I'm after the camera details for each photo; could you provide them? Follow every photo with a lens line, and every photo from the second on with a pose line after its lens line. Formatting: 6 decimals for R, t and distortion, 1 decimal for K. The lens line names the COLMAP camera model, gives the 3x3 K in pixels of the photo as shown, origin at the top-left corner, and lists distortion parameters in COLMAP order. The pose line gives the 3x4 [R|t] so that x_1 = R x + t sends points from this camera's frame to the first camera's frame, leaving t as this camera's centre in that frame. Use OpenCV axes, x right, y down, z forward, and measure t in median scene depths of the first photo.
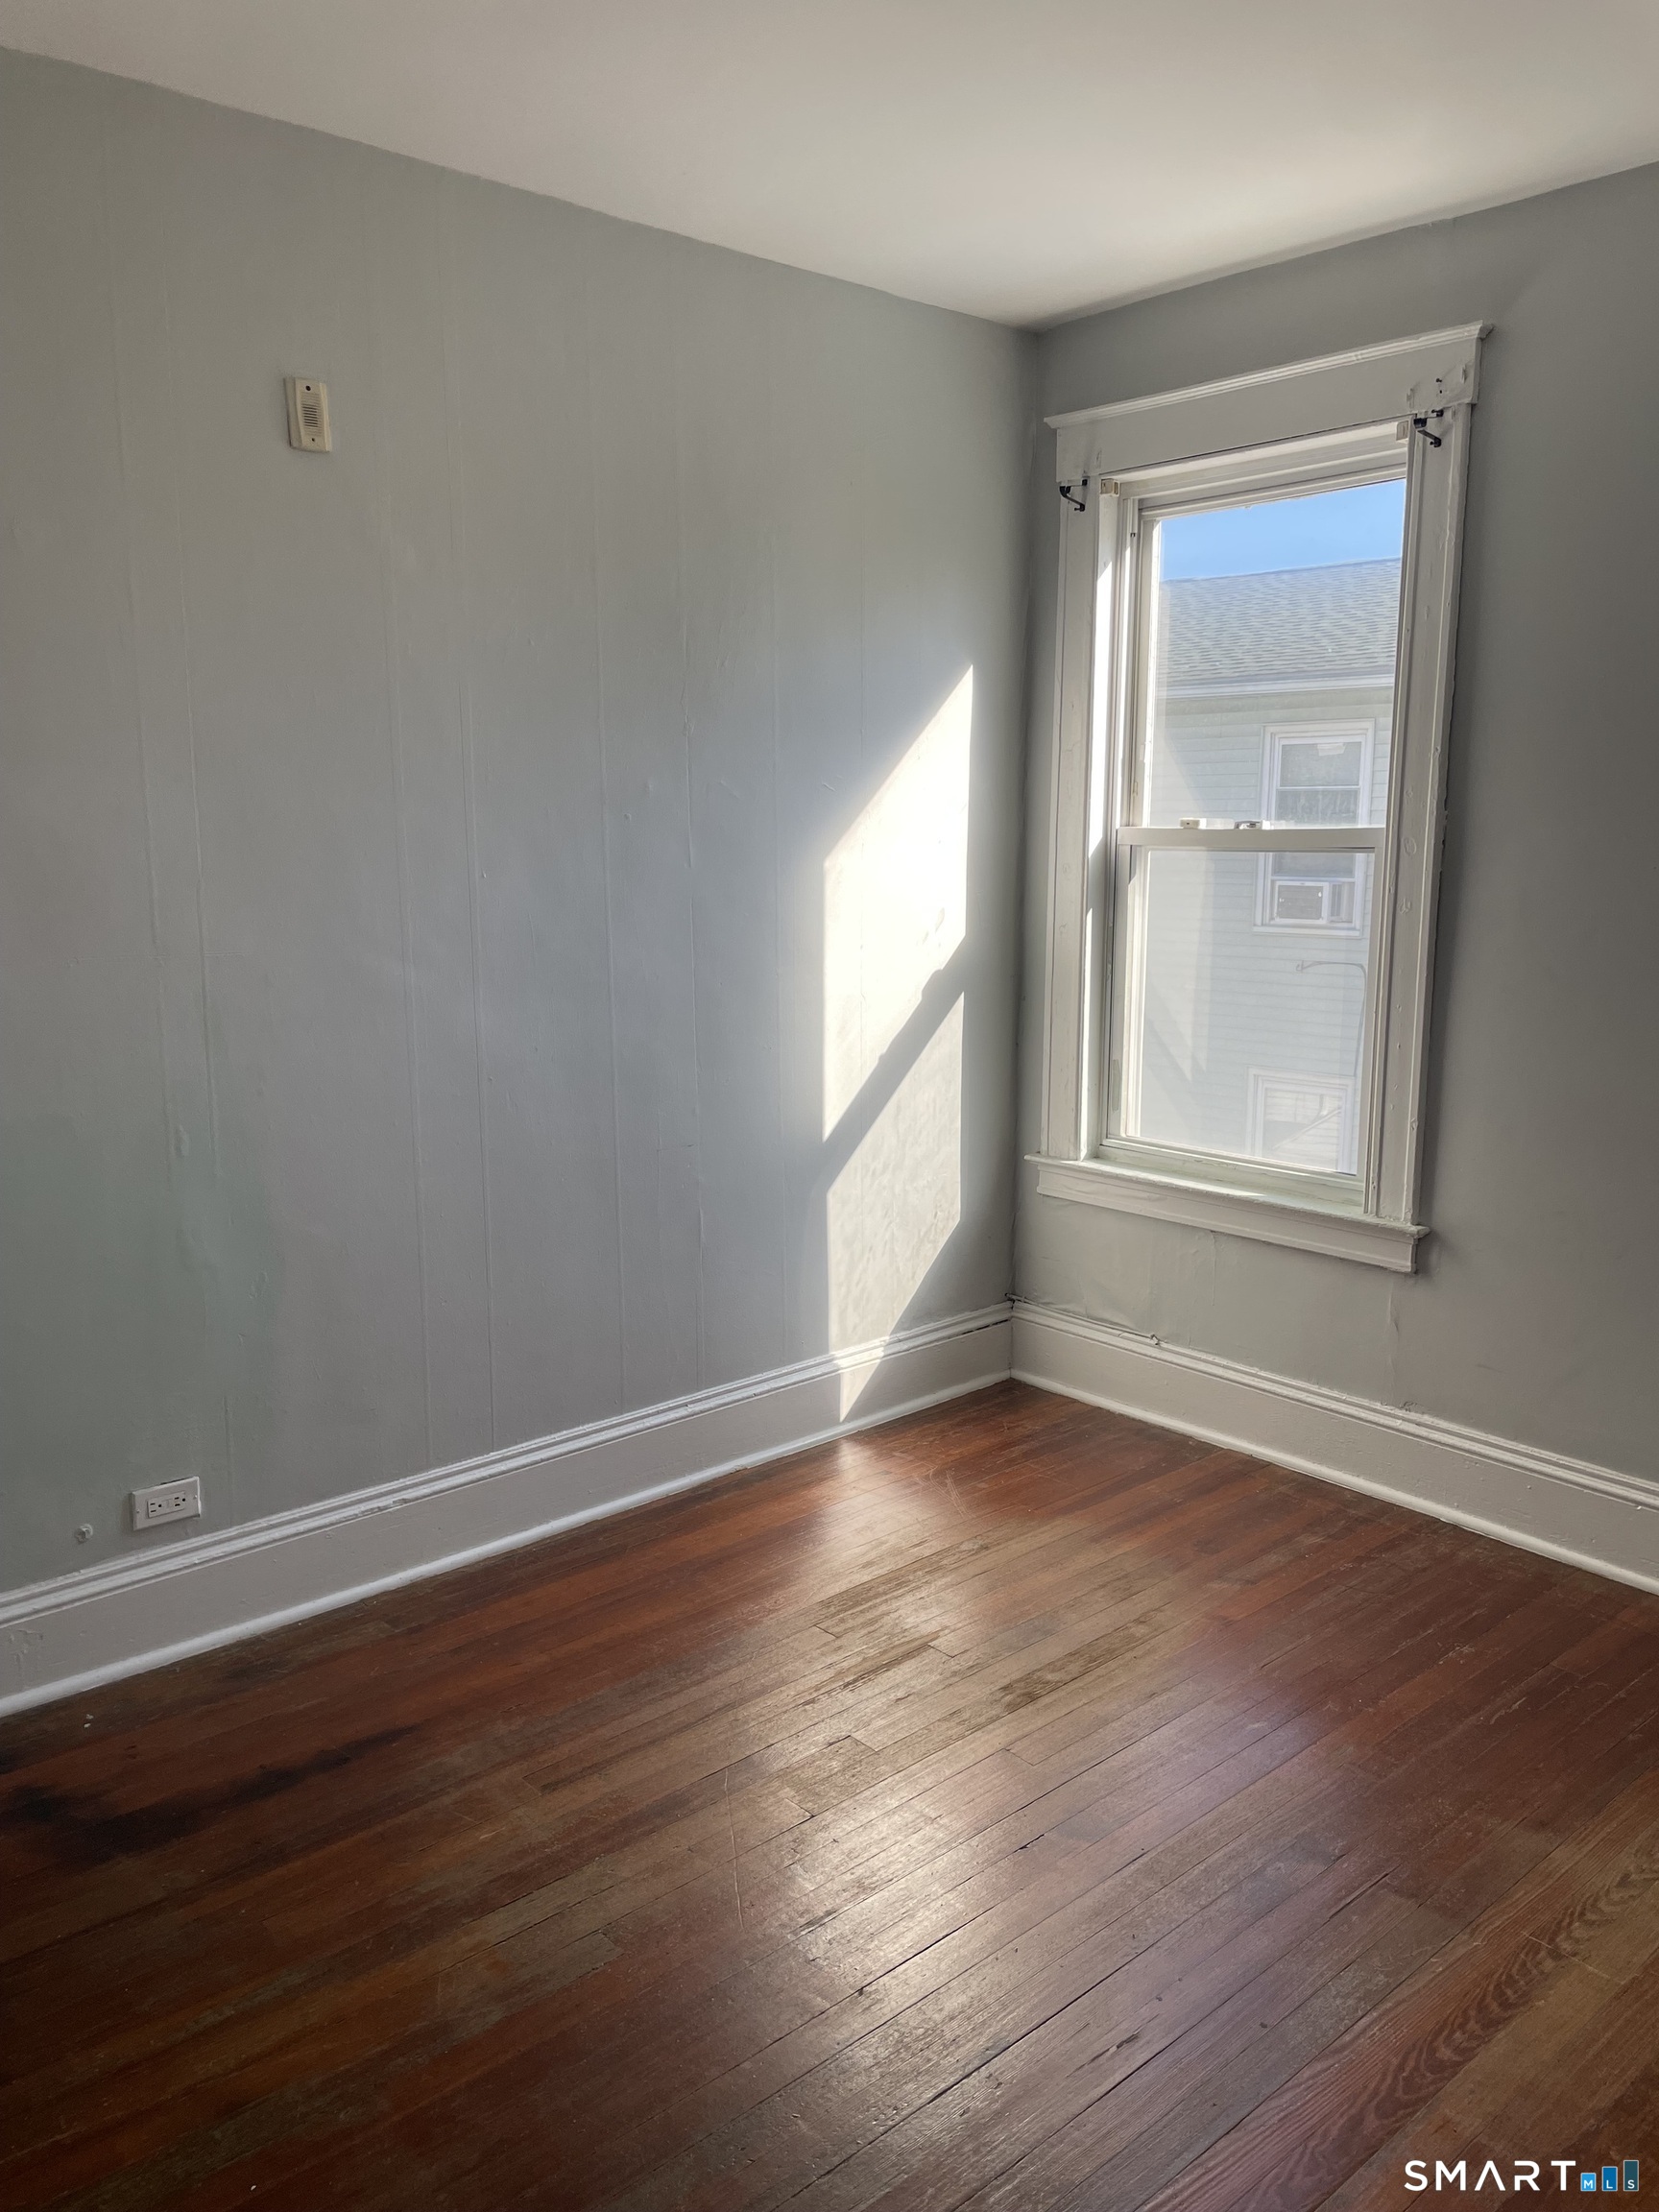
lens RADIAL K [[1682.2, 0, 826.1], [0, 1682.2, 1086.5], [0, 0, 1]] dist [0.096966, -0.105813]
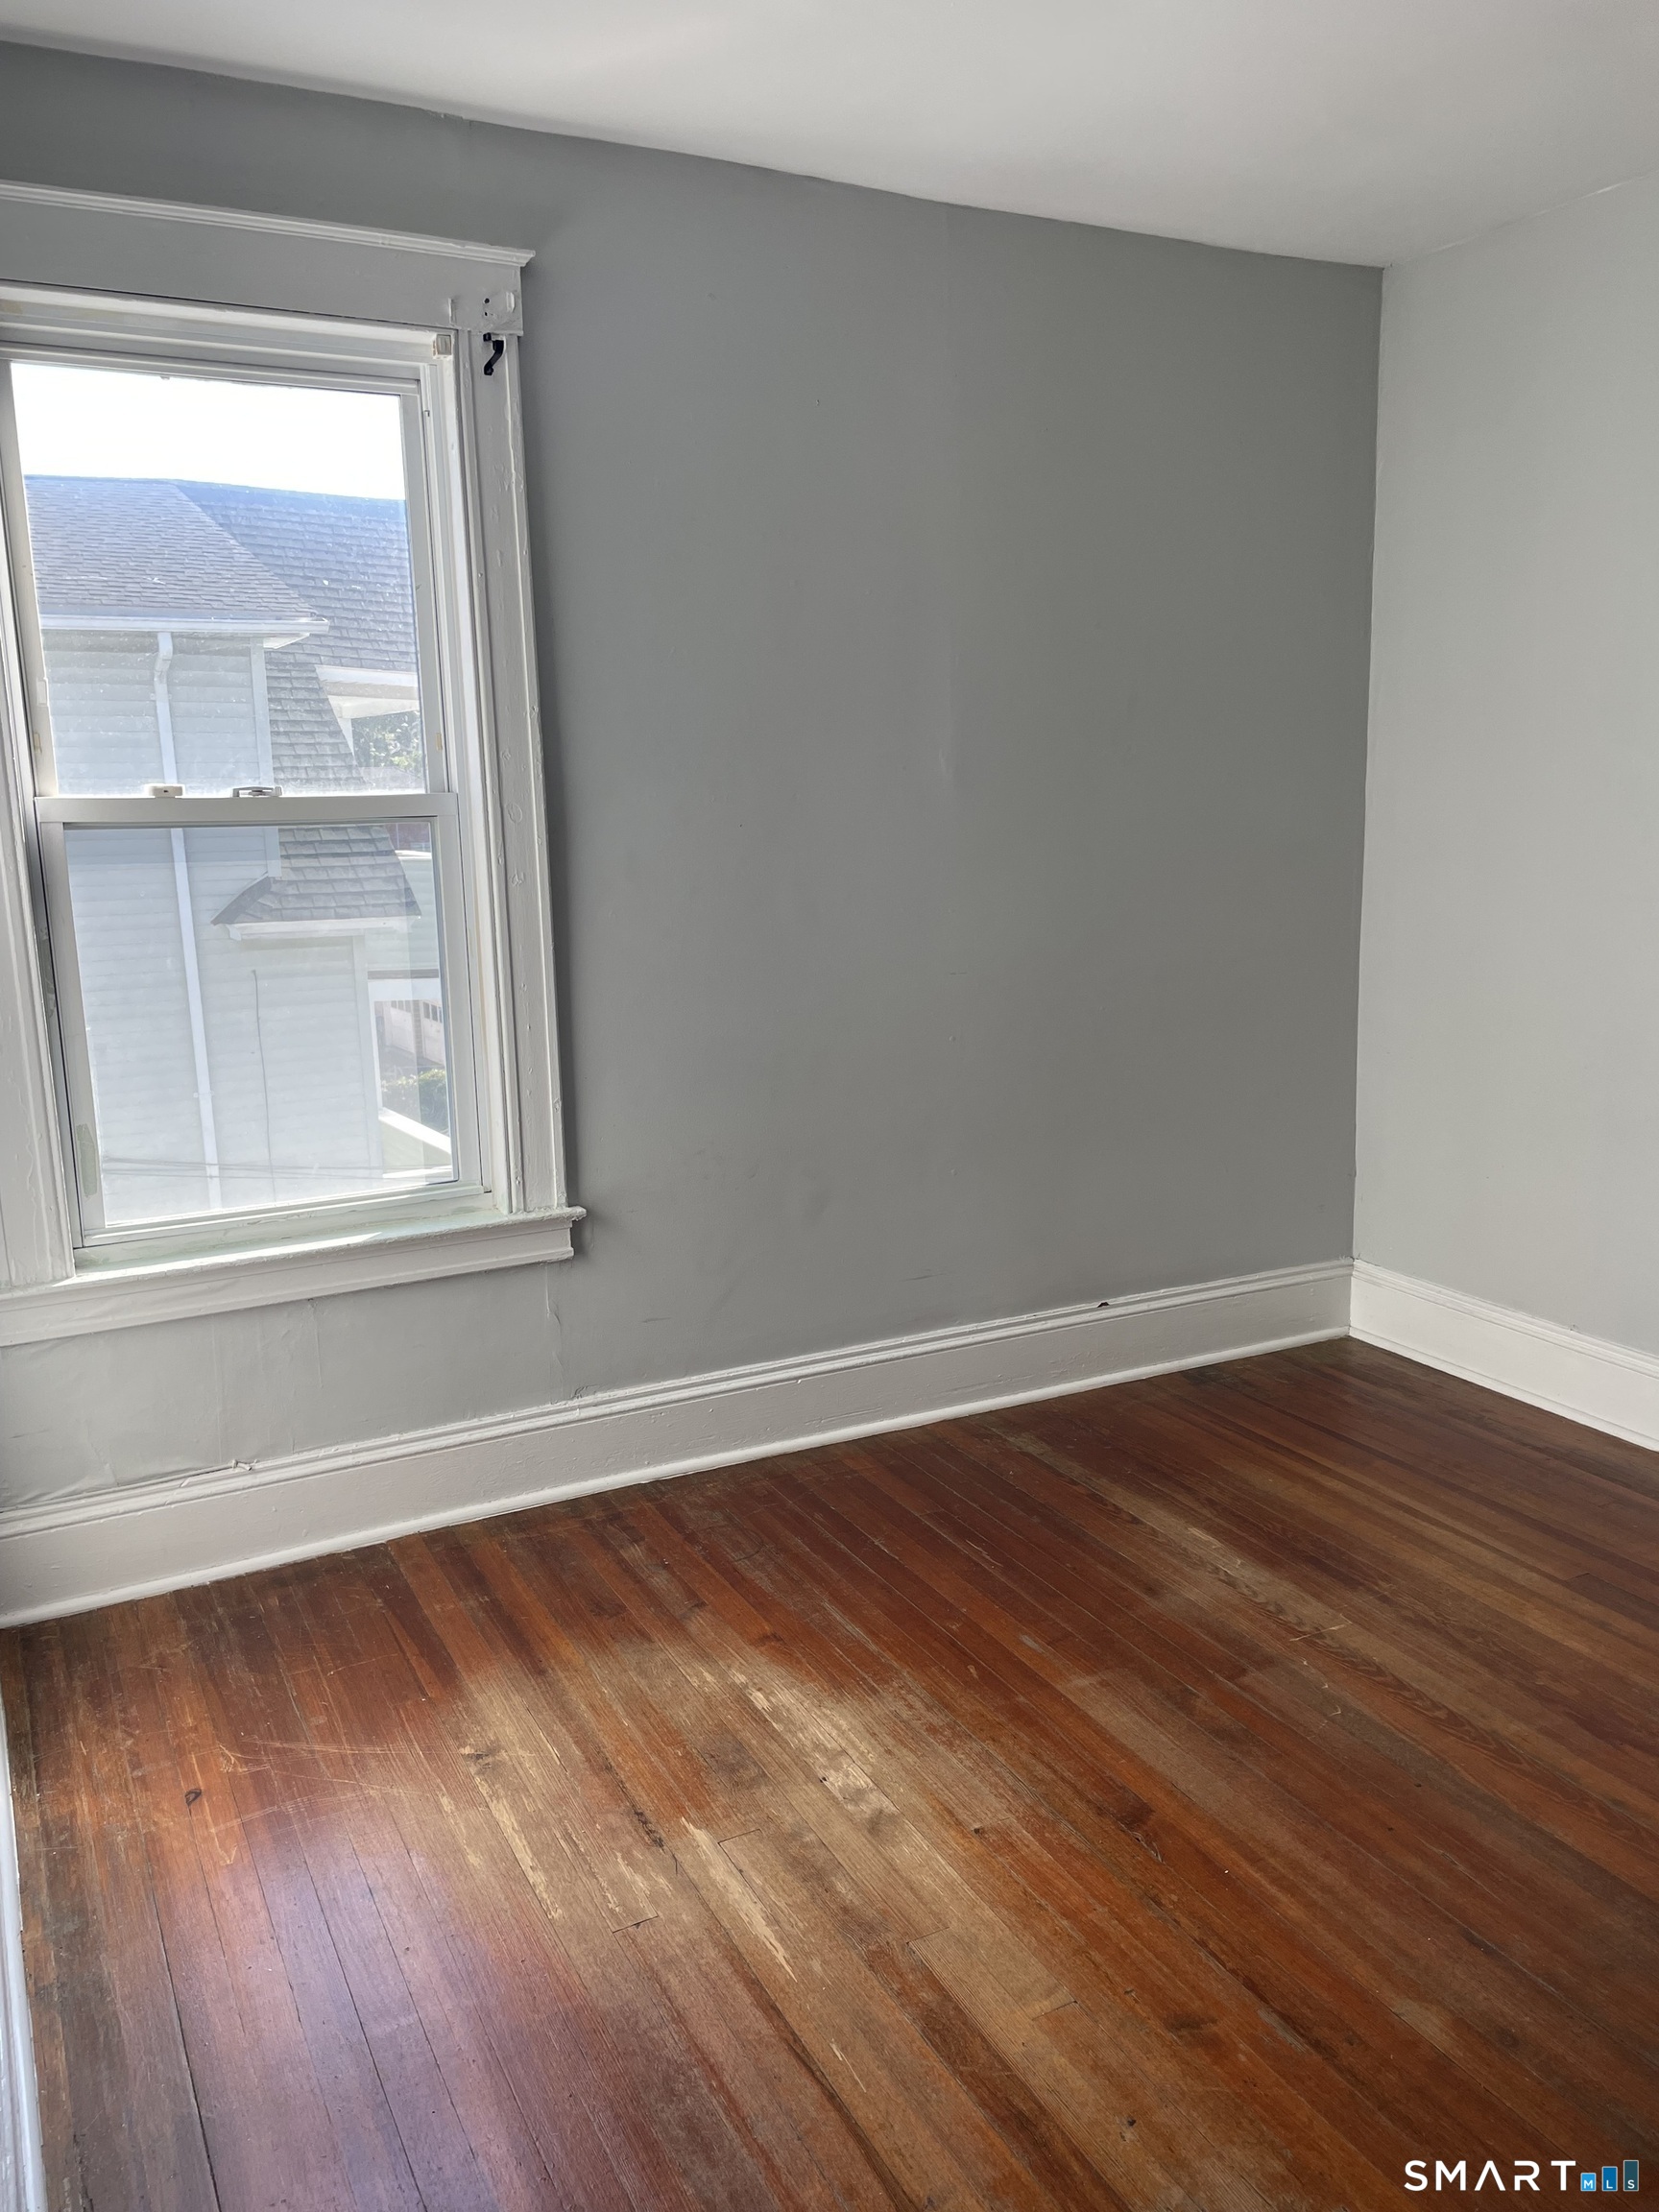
lens RADIAL K [[1693.6, 0, 829.5], [0, 1693.6, 1106.0], [0, 0, 1]] dist [0.088908, -0.104274]
pose [[0.241094, -0.187597, 0.952198, -0.501296], [0.170373, 0.974084, 0.148771, -0.088428], [-0.955430, 0.126361, 0.266807, 0.572557]]
